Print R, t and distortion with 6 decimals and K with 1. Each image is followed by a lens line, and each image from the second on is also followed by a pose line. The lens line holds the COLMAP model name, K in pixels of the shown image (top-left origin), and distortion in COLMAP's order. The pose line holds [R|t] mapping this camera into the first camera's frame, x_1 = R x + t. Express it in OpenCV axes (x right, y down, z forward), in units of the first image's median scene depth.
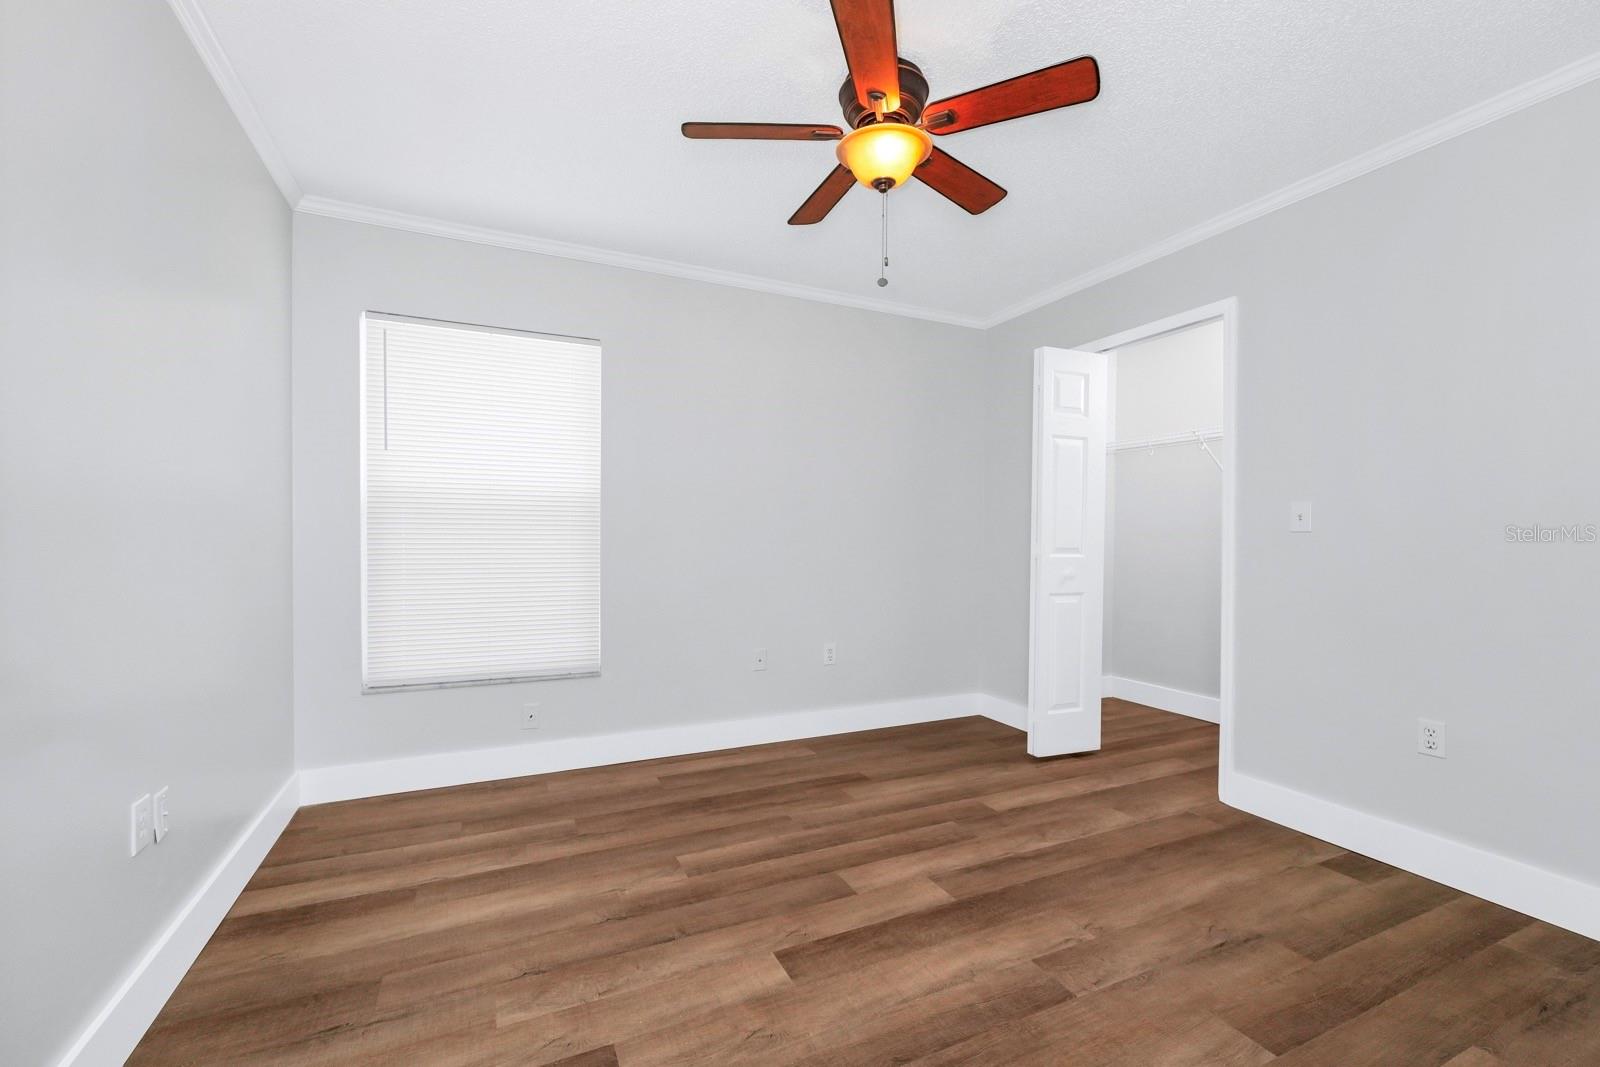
lens RADIAL K [[667.4, 0, 796.4], [0, 667.4, 543.8], [0, 0, 1]] dist [-0.000393, 0.000002]
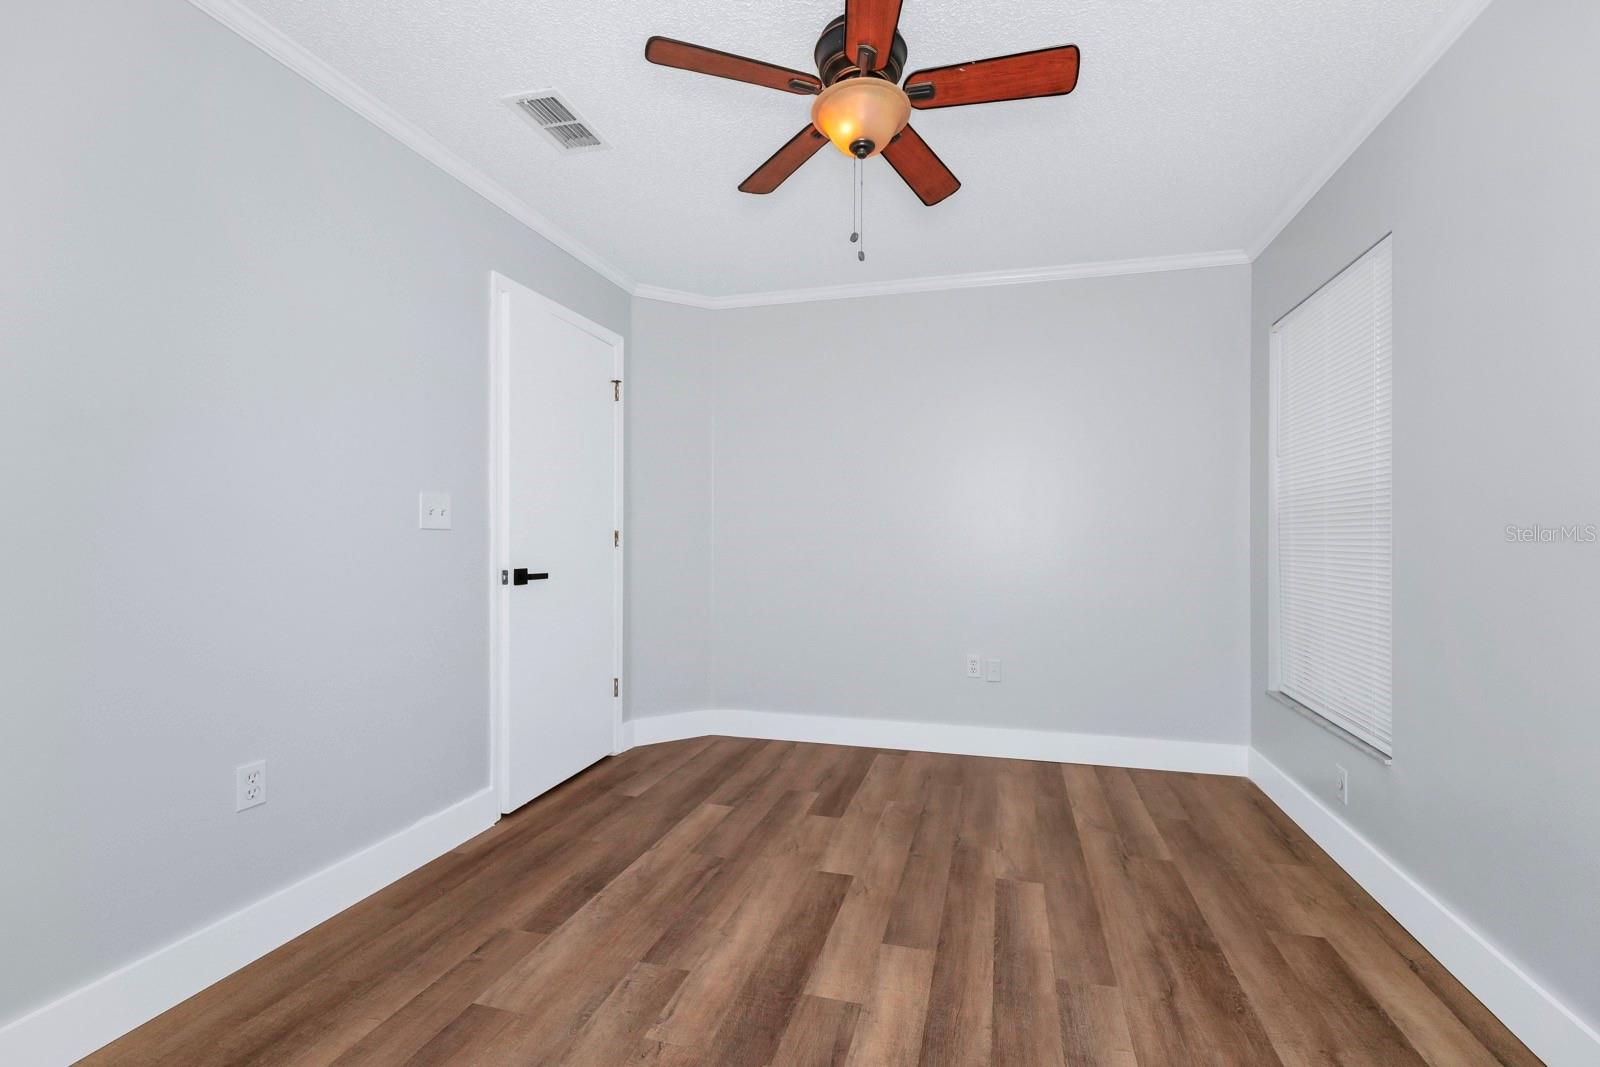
lens RADIAL K [[667.4, 0, 796.4], [0, 667.4, 543.8], [0, 0, 1]] dist [-0.000393, 0.000002]
pose [[-0.668113, -0.003818, -0.744050, 0.880044], [-0.015385, 0.999844, 0.008684, -0.020168], [0.743900, 0.017249, -0.668068, 1.577736]]
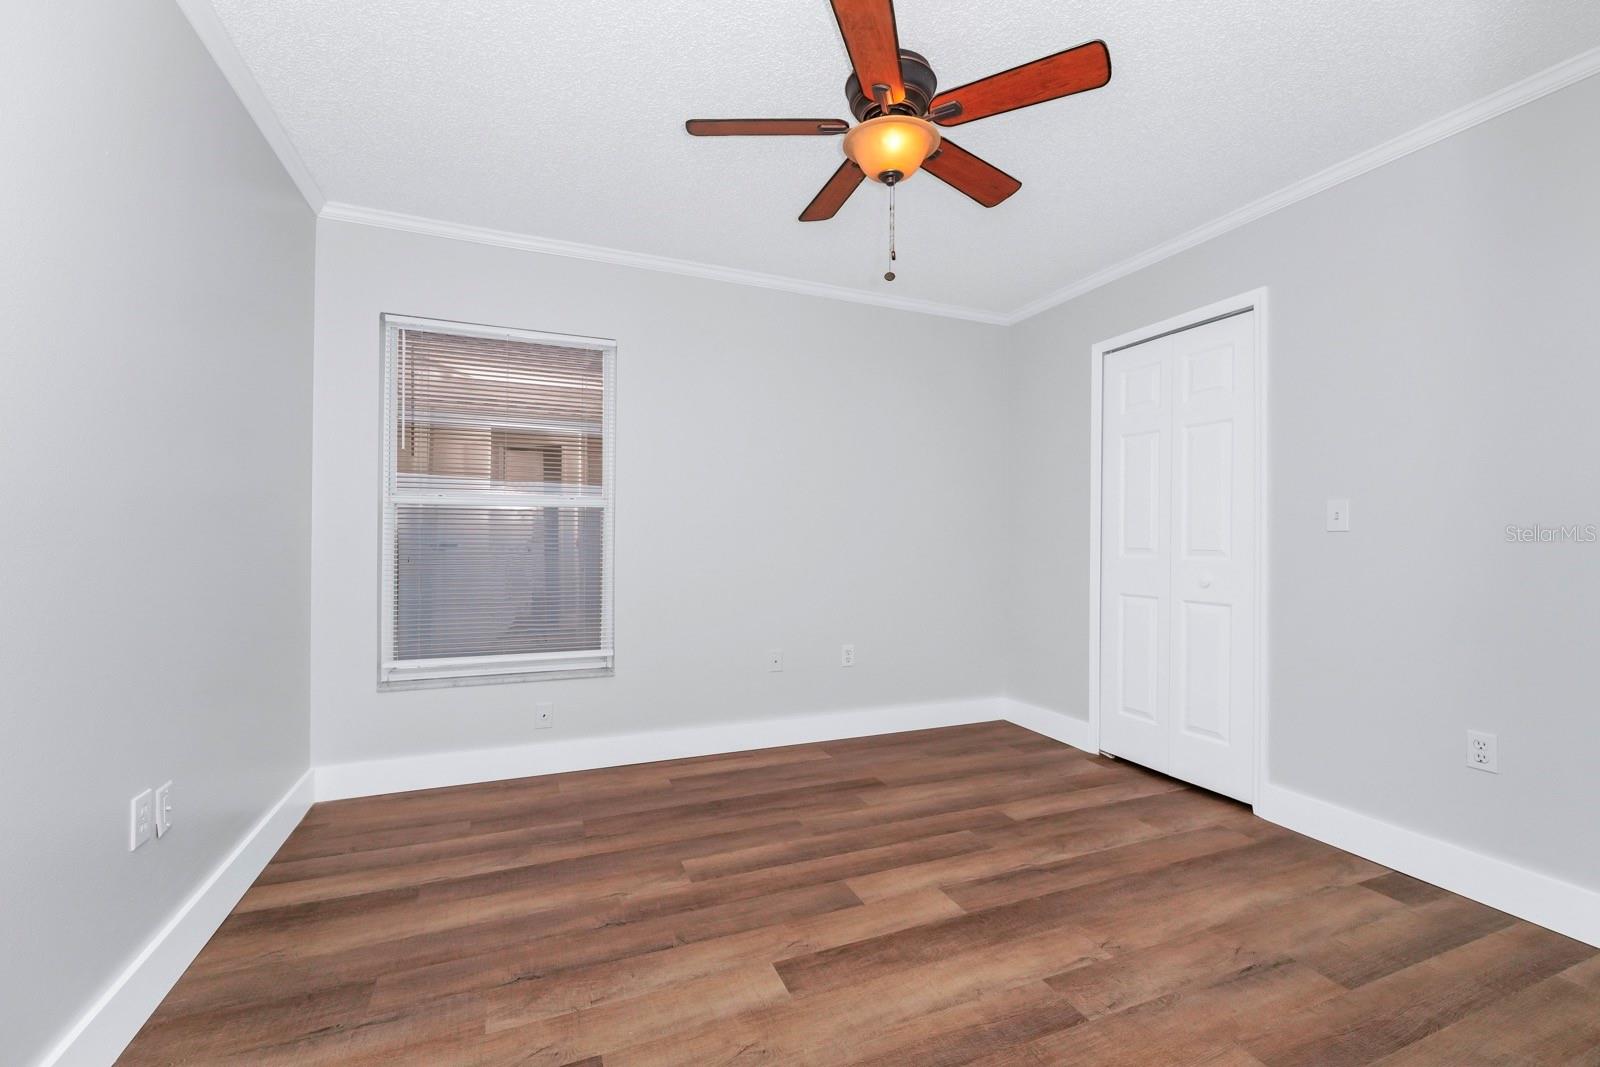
lens RADIAL K [[669.7, 0, 800.0], [0, 669.7, 533.5], [0, 0, 1]] dist [0.000882, -0.000318]
pose [[0.999094, 0.001004, -0.042538, 0.040966], [-0.001683, 0.999872, -0.015927, 0.002305], [0.042517, 0.015984, 0.998968, 0.016751]]
